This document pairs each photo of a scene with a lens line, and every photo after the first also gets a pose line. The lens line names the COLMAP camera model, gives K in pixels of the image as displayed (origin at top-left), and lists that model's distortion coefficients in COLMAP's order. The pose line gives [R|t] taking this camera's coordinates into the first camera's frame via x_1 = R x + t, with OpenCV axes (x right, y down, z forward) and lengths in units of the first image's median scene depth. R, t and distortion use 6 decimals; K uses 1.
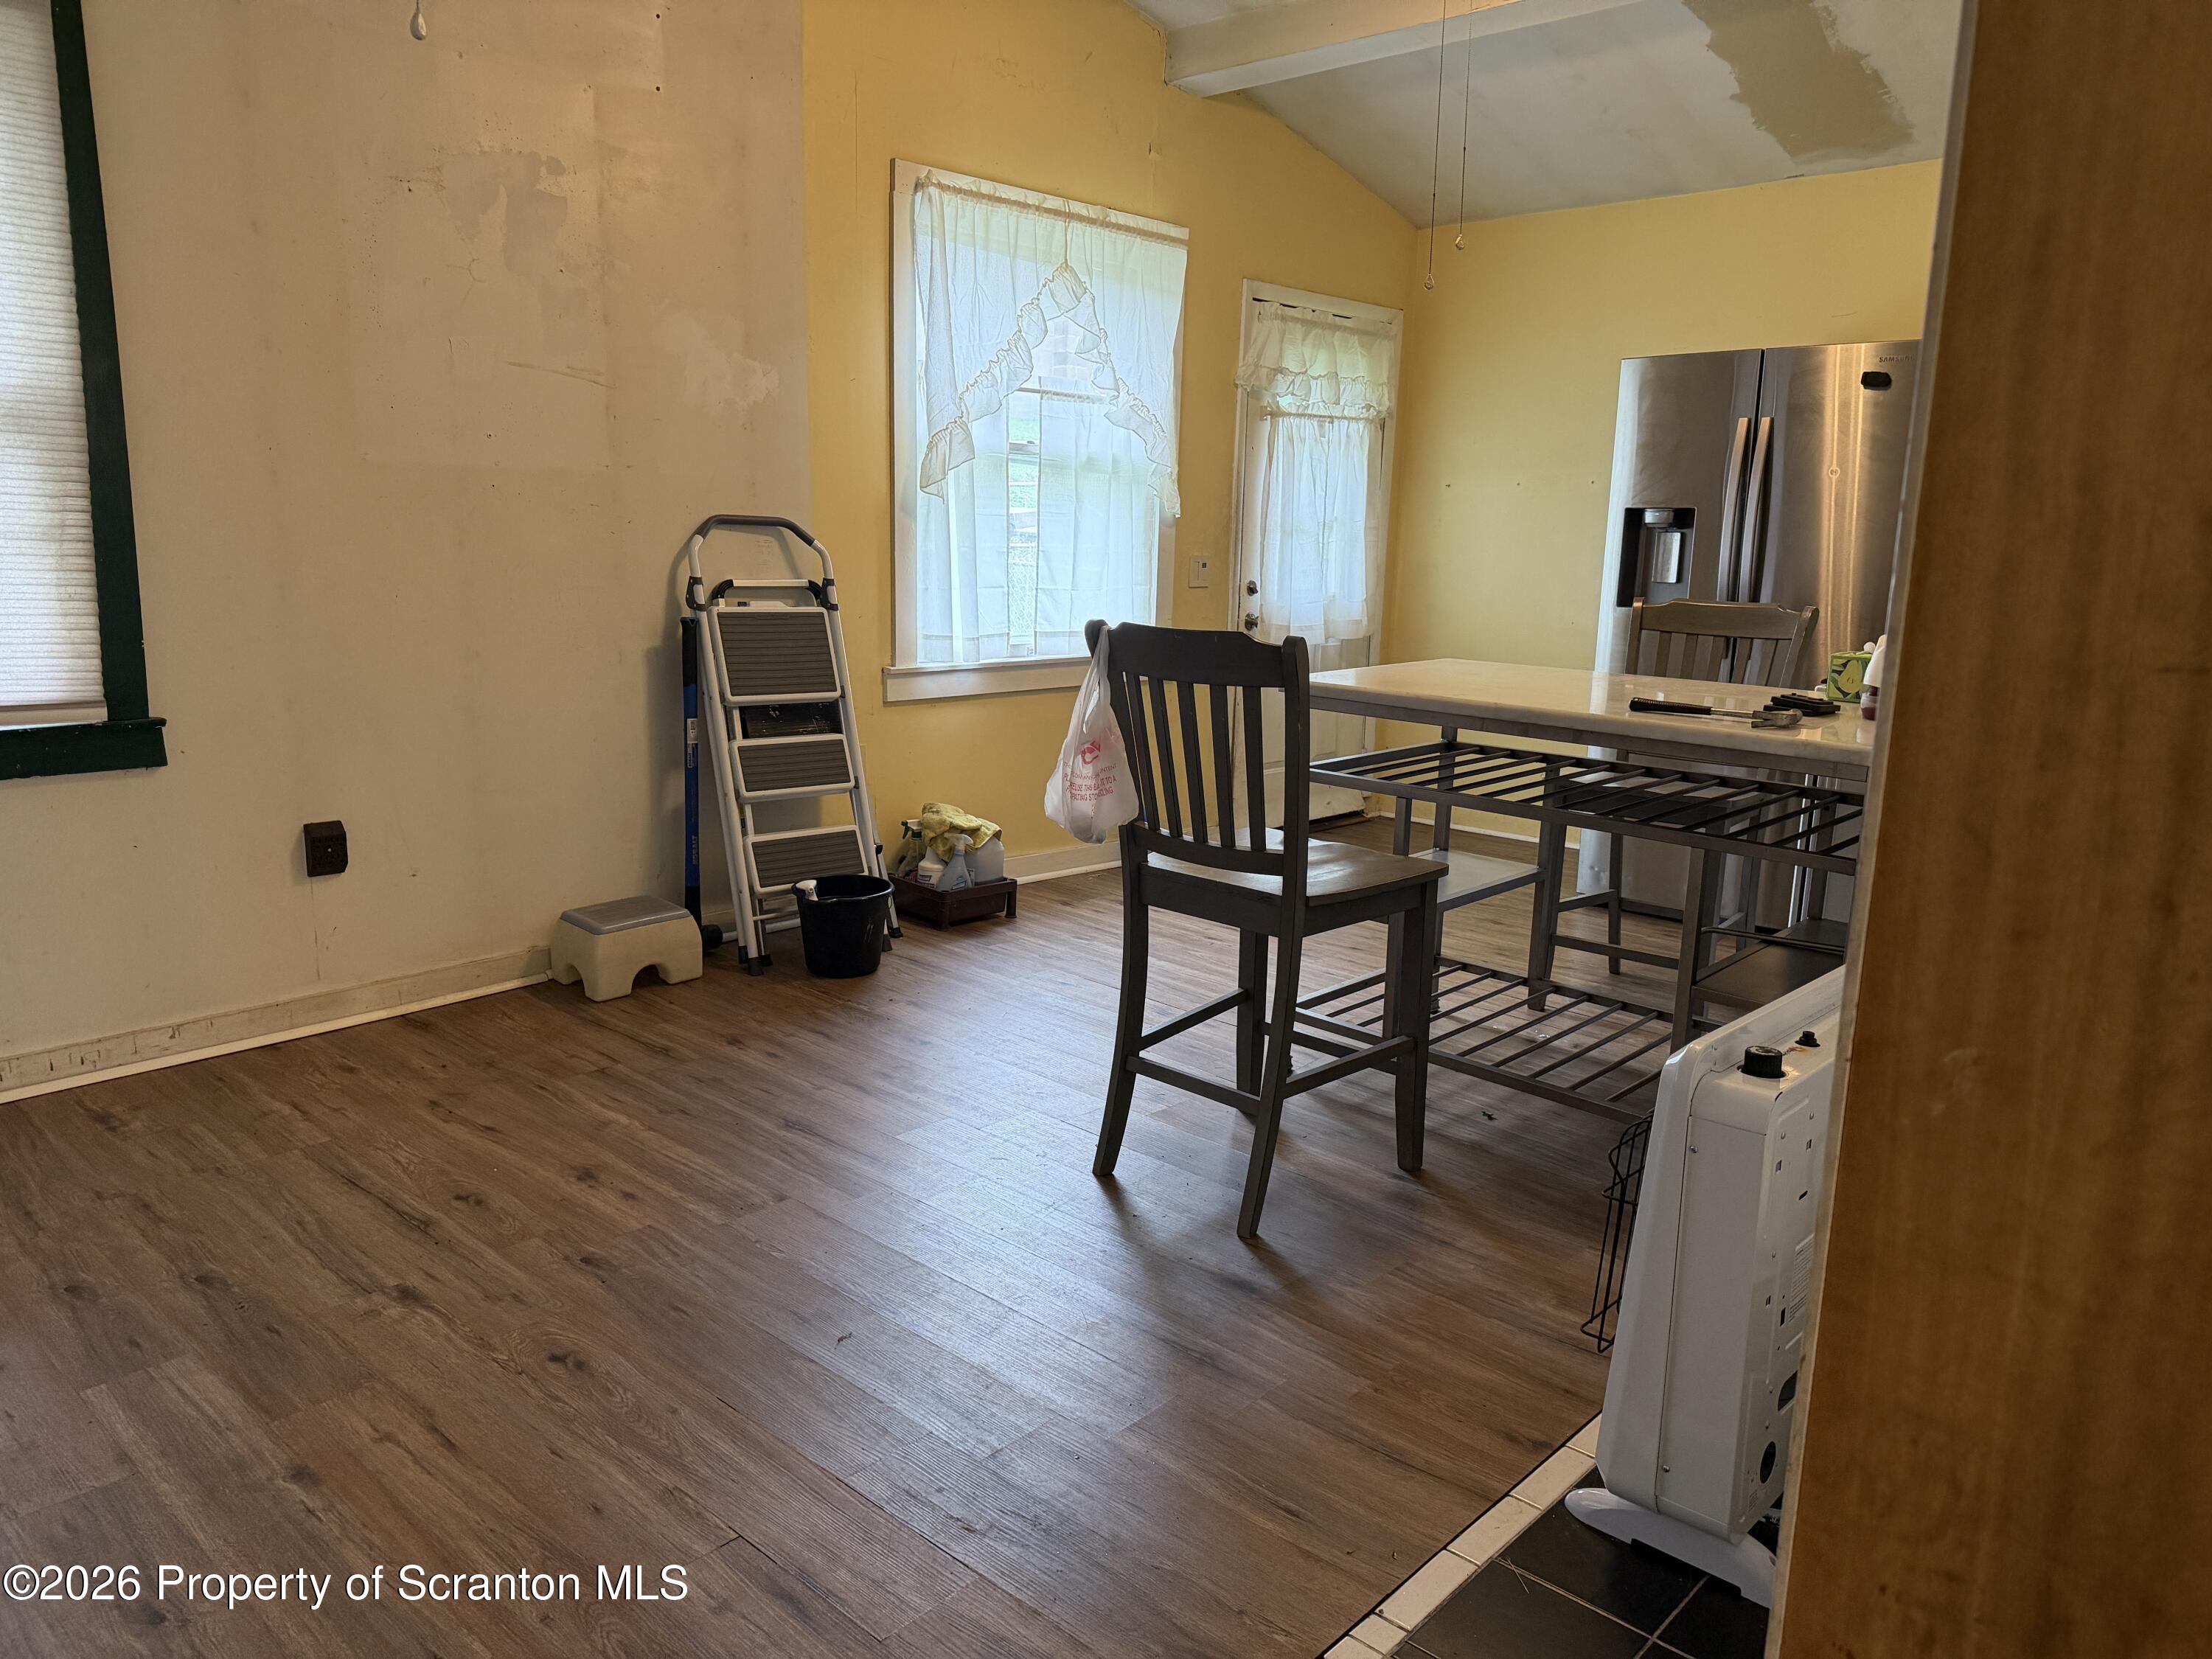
lens RADIAL K [[1586.9, 0, 1090.0], [0, 1586.9, 822.0], [0, 0, 1]] dist [0.038083, -0.023571]
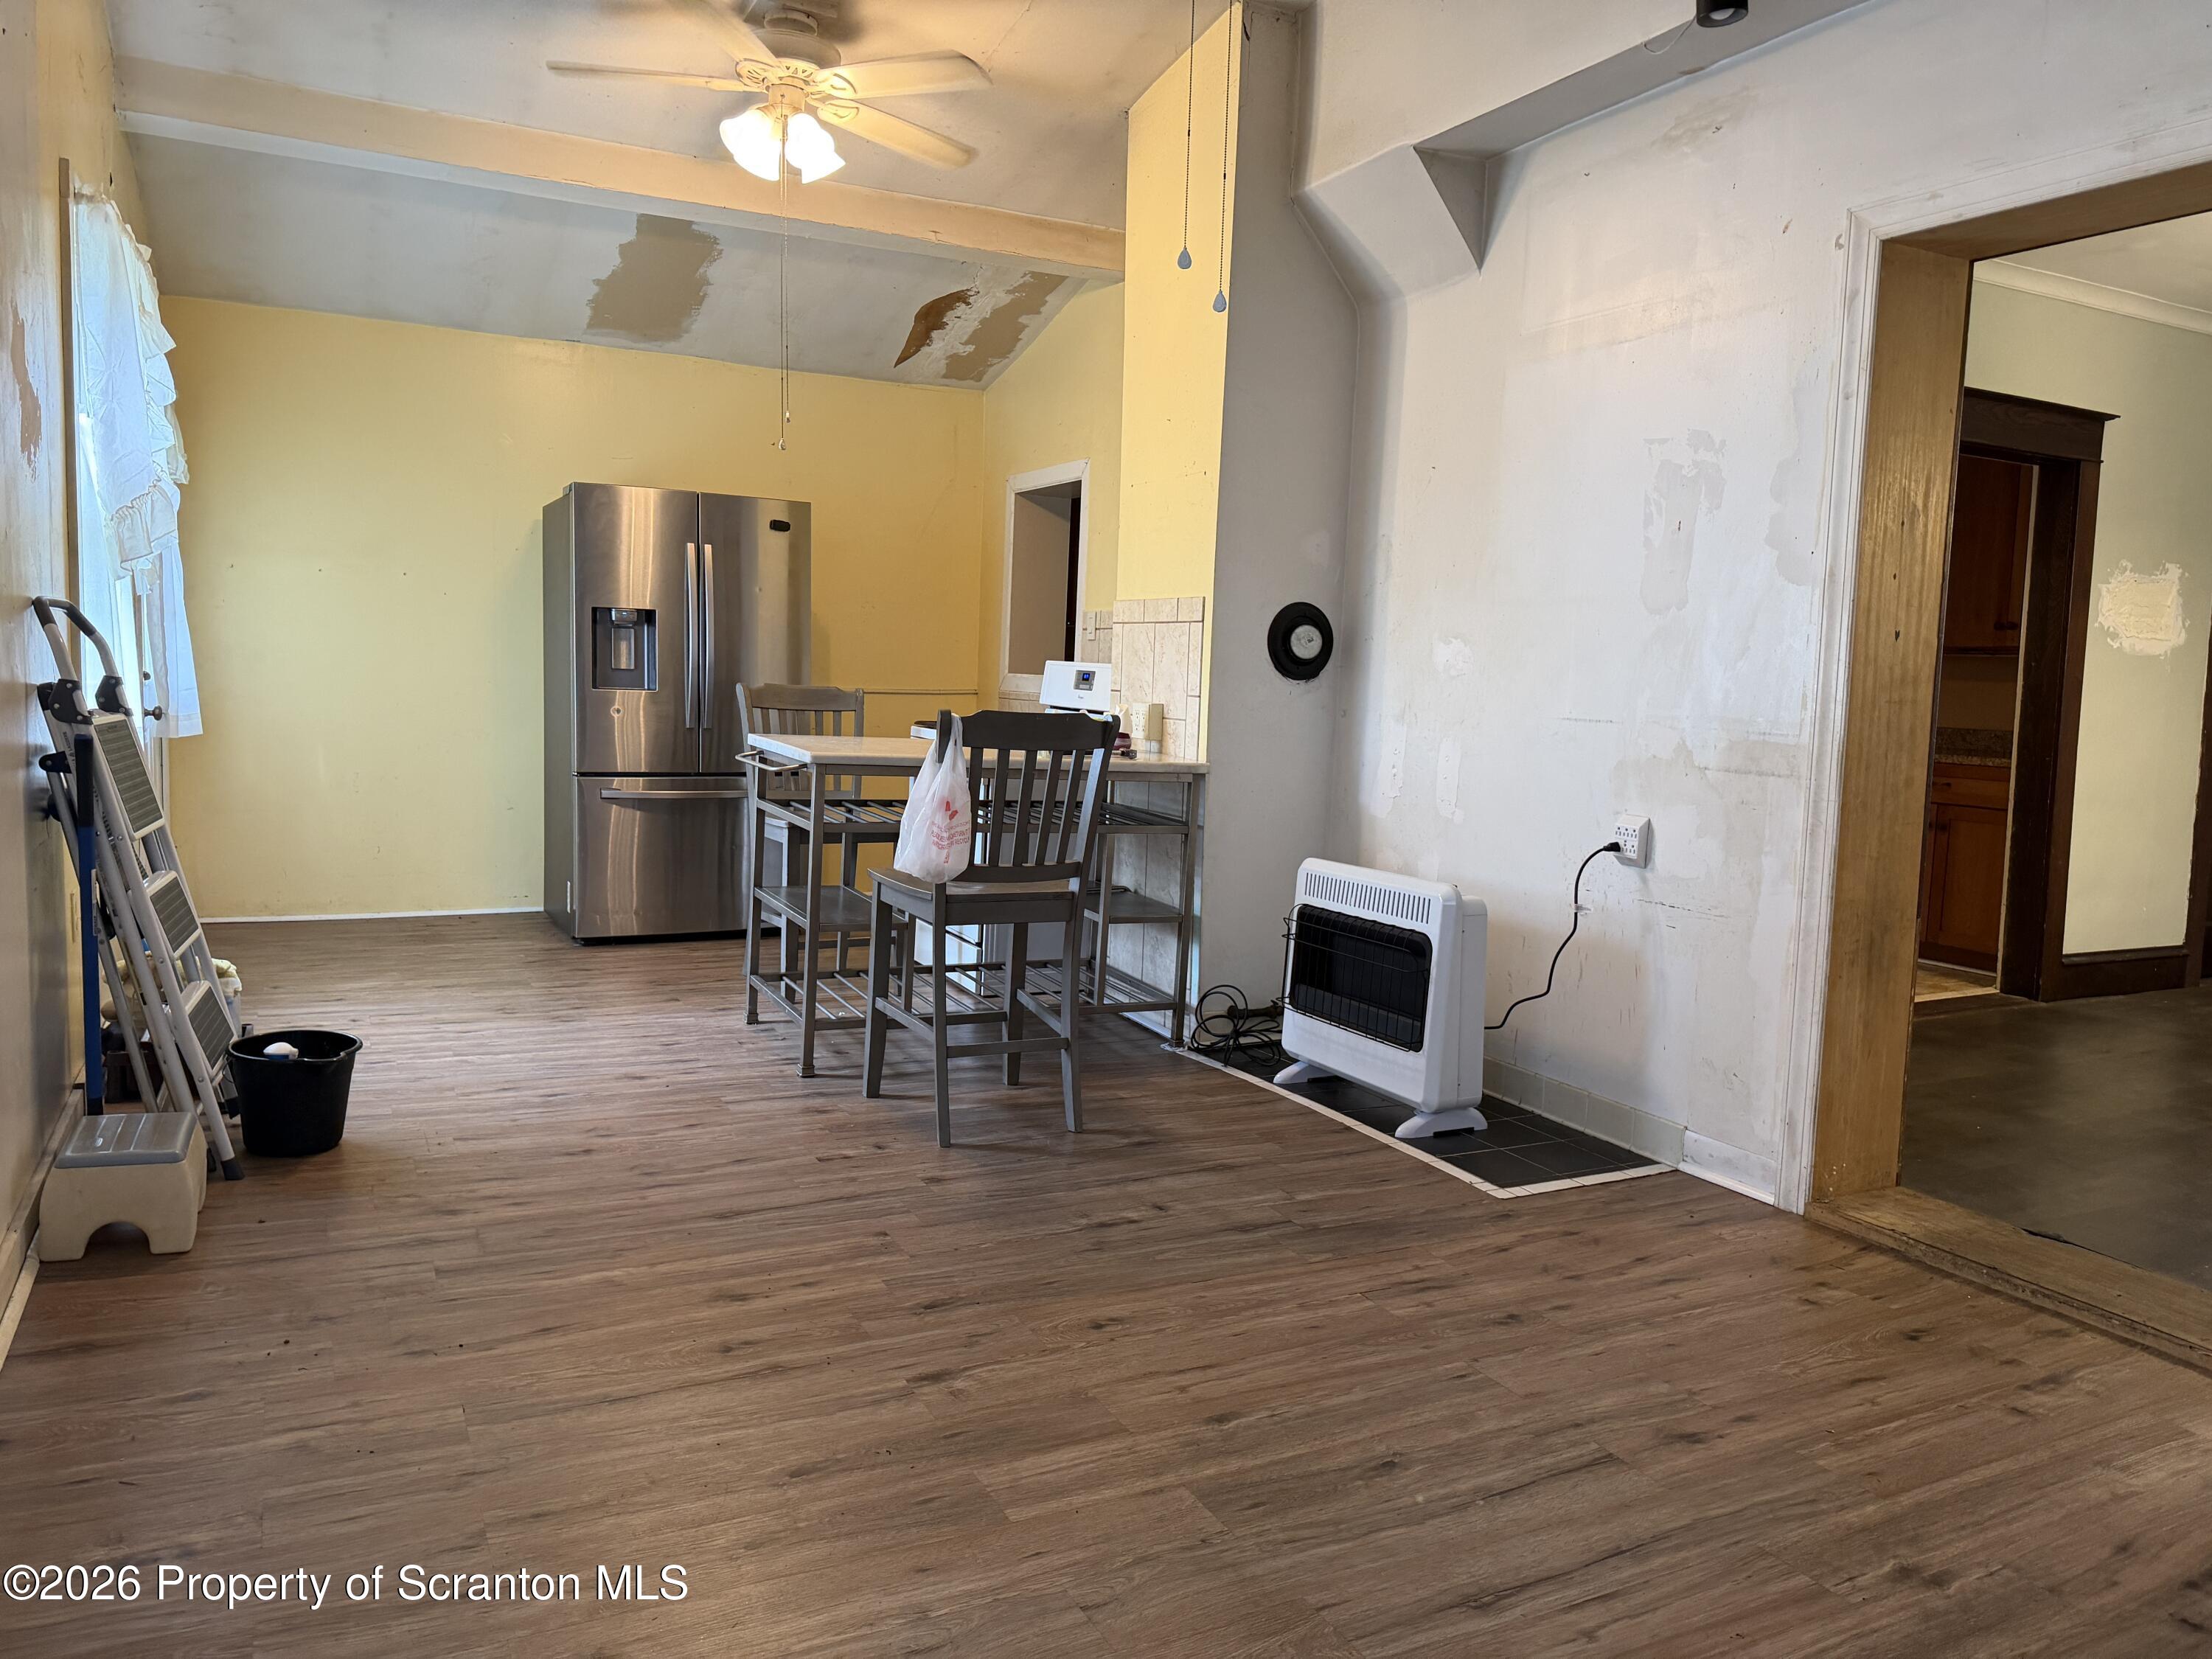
lens RADIAL K [[1586.9, 0, 1086.5], [0, 1586.9, 827.1], [0, 0, 1]] dist [0.038083, -0.023571]
pose [[0.329459, -0.105085, 0.938304, -1.236826], [0.143293, 0.987840, 0.060319, -0.099232], [-0.933233, 0.114579, 0.340510, 0.475871]]
